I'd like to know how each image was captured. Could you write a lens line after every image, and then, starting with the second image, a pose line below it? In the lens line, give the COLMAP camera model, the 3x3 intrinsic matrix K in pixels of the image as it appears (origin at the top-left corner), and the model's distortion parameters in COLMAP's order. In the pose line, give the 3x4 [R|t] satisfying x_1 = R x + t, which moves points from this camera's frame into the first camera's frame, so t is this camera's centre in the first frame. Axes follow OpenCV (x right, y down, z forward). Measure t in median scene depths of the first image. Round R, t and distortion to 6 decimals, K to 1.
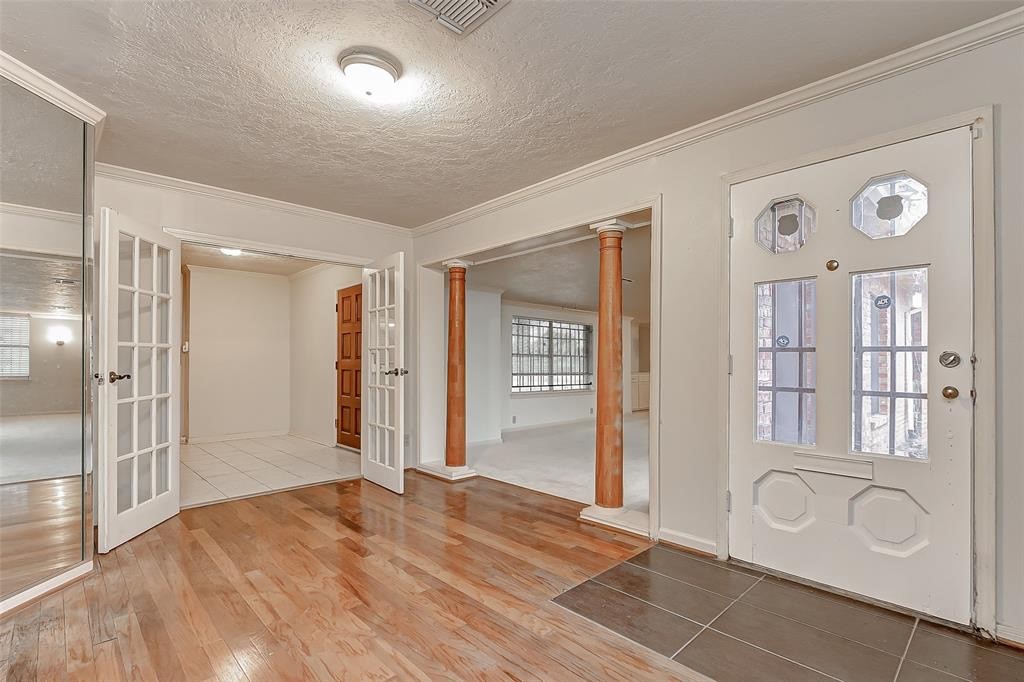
lens RADIAL K [[489.2, 0, 512.0], [0, 489.2, 364.1], [0, 0, 1]] dist [0.000597, 0.000043]
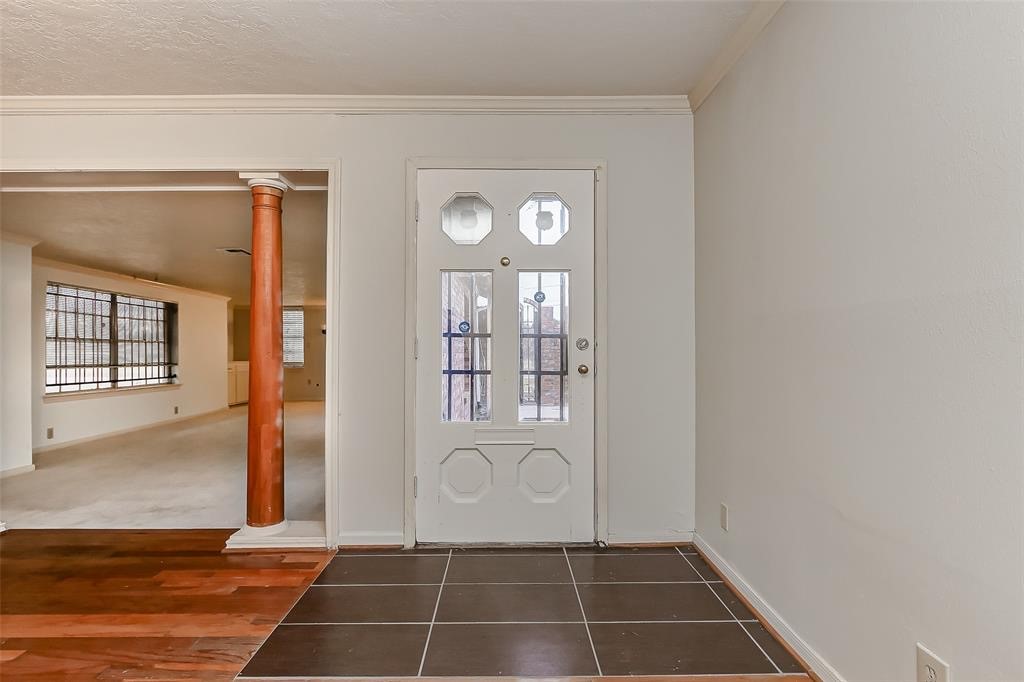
lens RADIAL K [[483.5, 0, 512.7], [0, 483.5, 350.8], [0, 0, 1]] dist [-0.000870, -0.000601]
pose [[0.680743, -0.003265, 0.732515, -0.113142], [0.005575, 0.999984, -0.000723, 0.005068], [-0.732501, 0.004576, 0.680751, 0.151503]]
